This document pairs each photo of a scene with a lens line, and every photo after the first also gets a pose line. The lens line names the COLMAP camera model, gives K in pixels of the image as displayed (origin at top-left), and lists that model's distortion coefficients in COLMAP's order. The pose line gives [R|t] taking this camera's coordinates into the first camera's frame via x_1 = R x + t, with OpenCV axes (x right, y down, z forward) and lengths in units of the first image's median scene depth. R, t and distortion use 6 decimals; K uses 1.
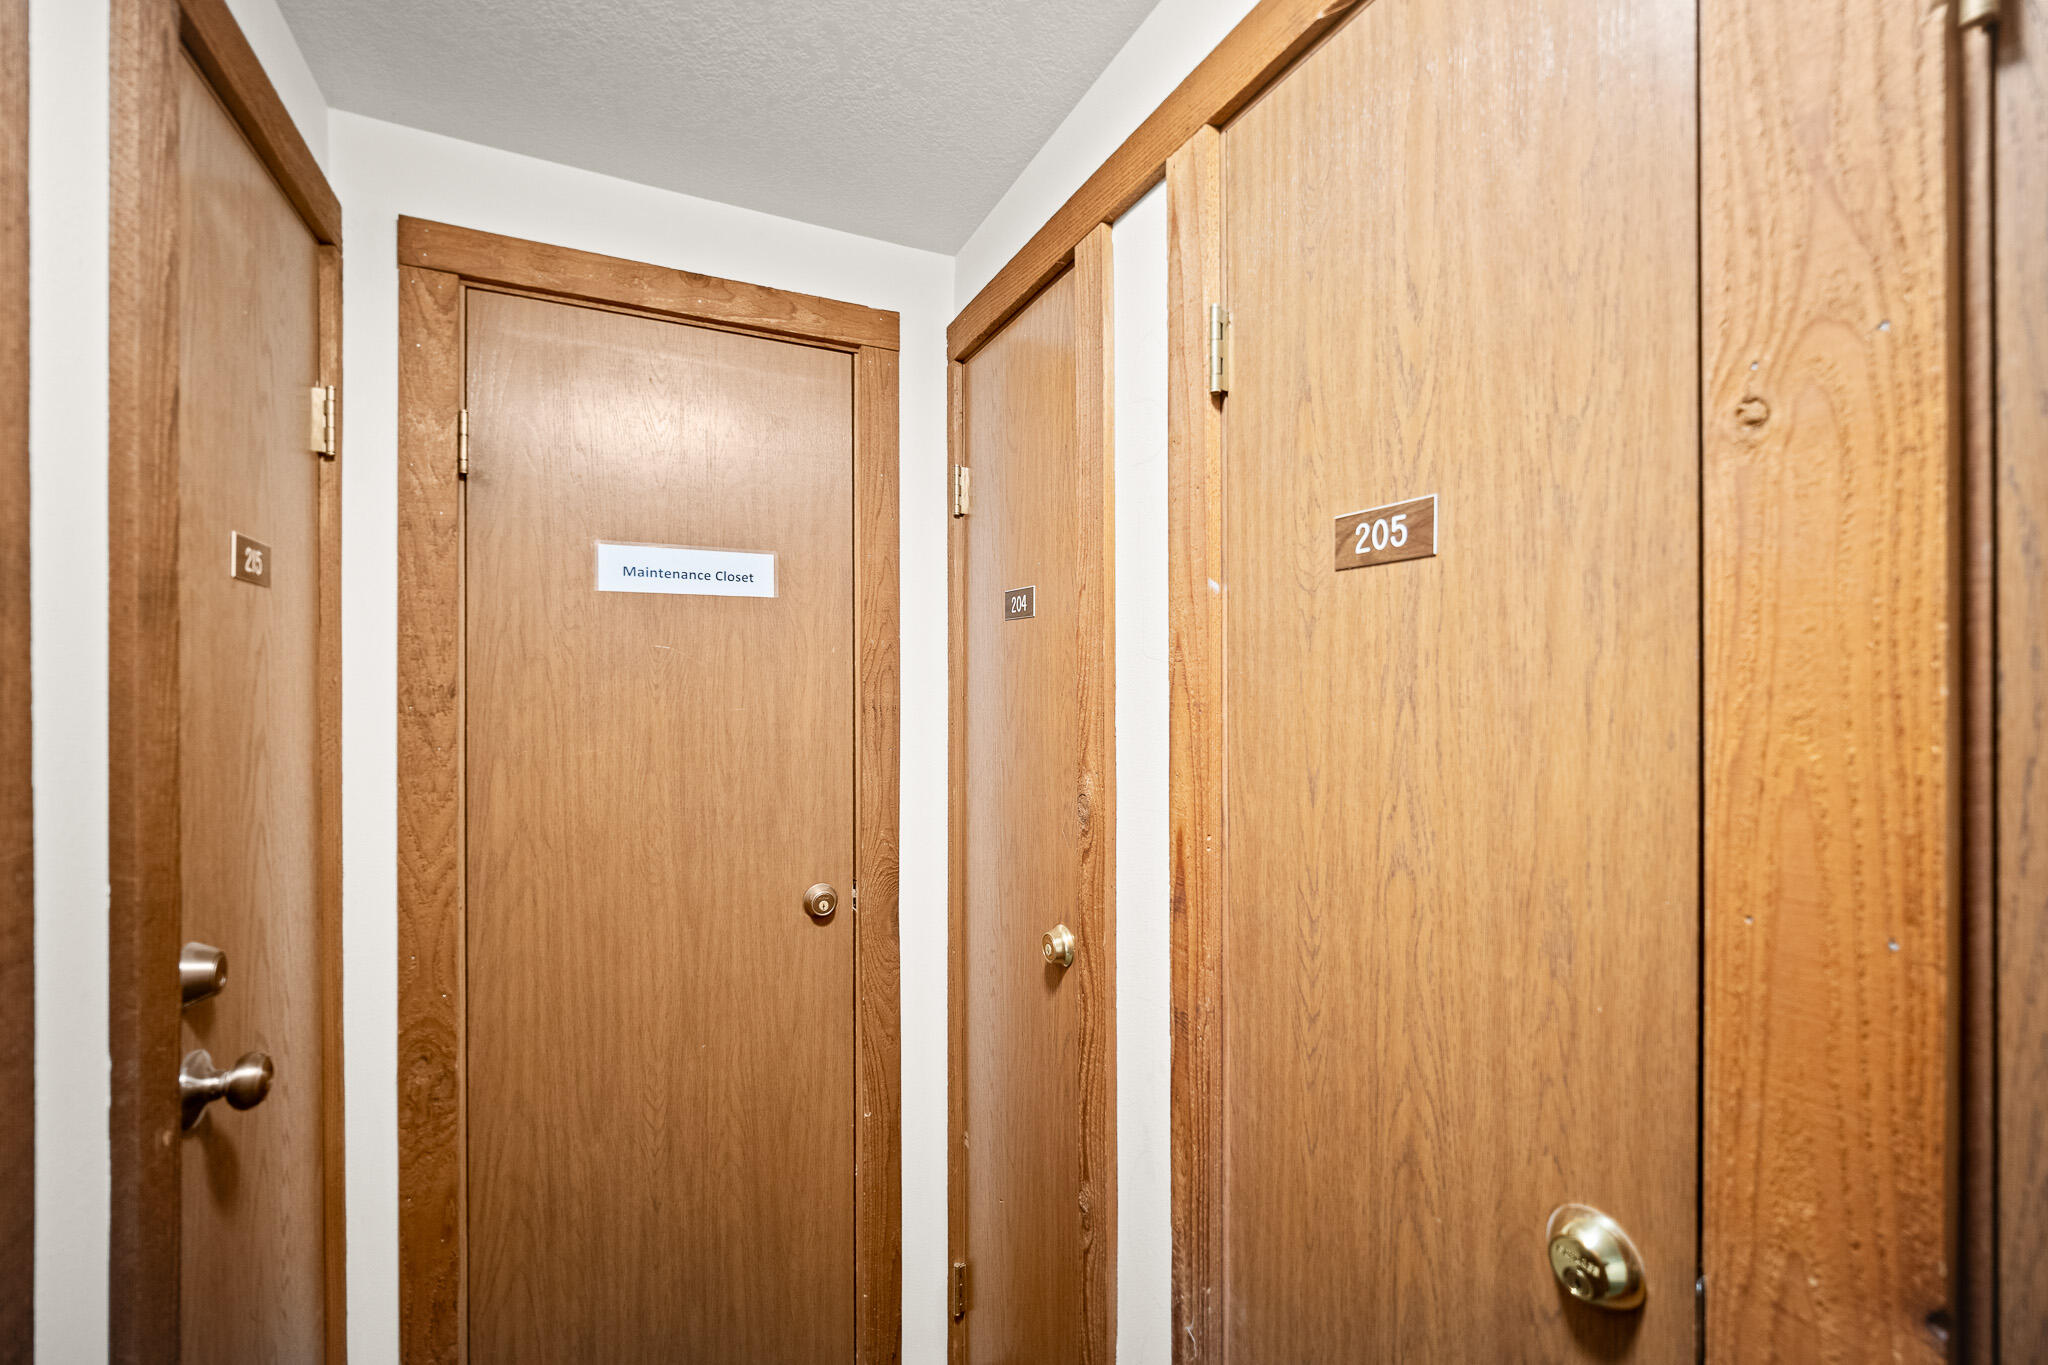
lens RADIAL K [[851.3, 0, 1024.8], [0, 851.3, 691.2], [0, 0, 1]] dist [-0.006490, 0.001420]
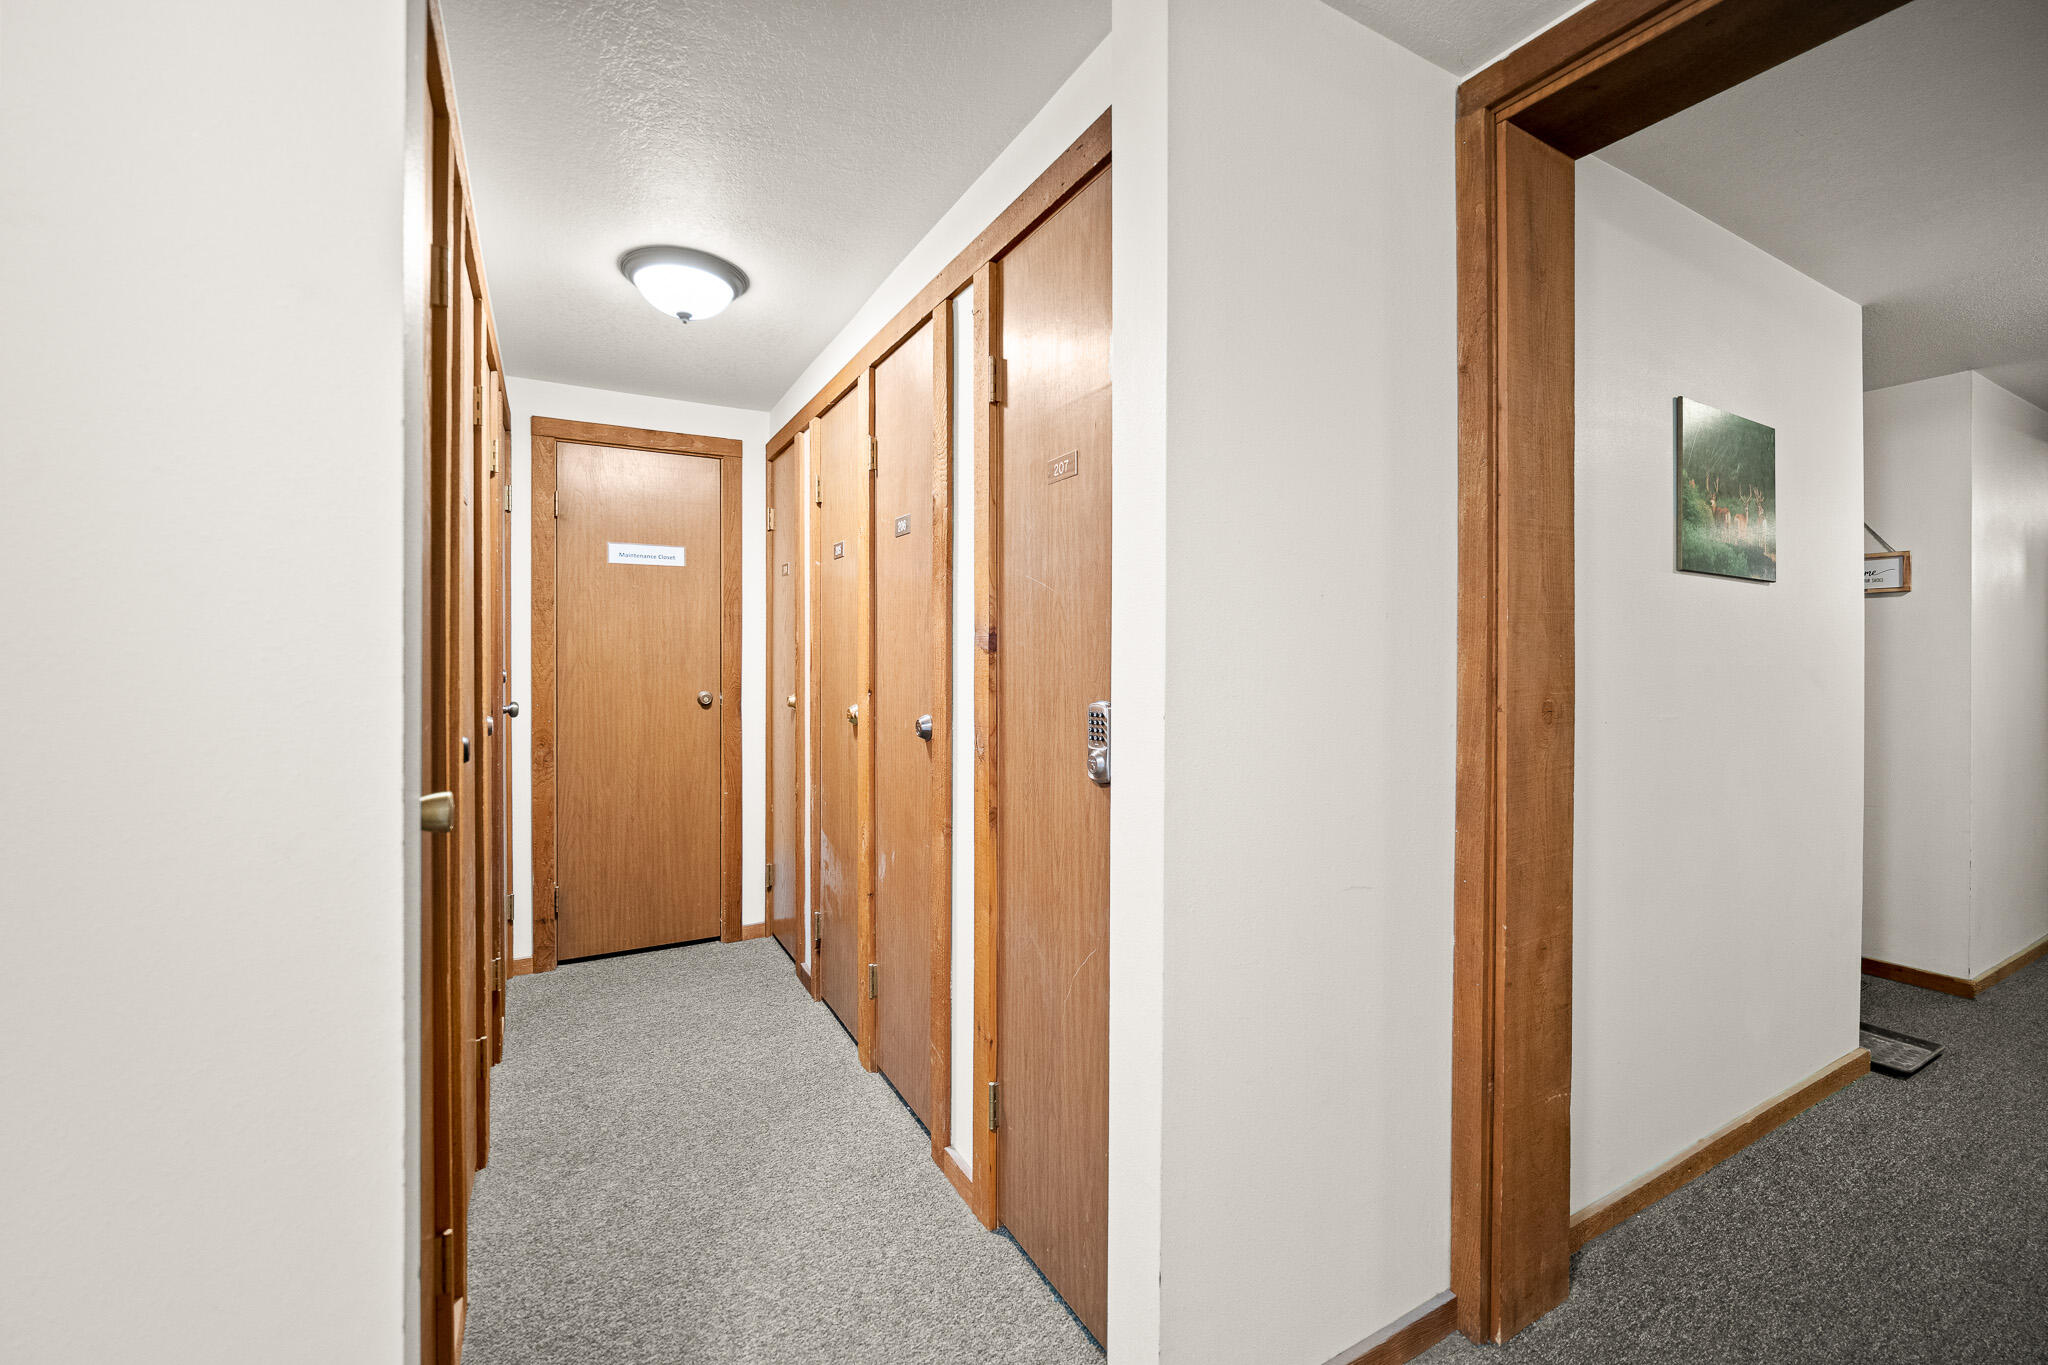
lens RADIAL K [[851.3, 0, 1025.9], [0, 851.3, 670.7], [0, 0, 1]] dist [-0.006490, 0.001420]
pose [[0.998783, 0.003423, 0.049204, 0.538906], [-0.003749, 0.999972, 0.006533, 0.160875], [-0.049180, -0.006709, 0.998767, -1.406255]]
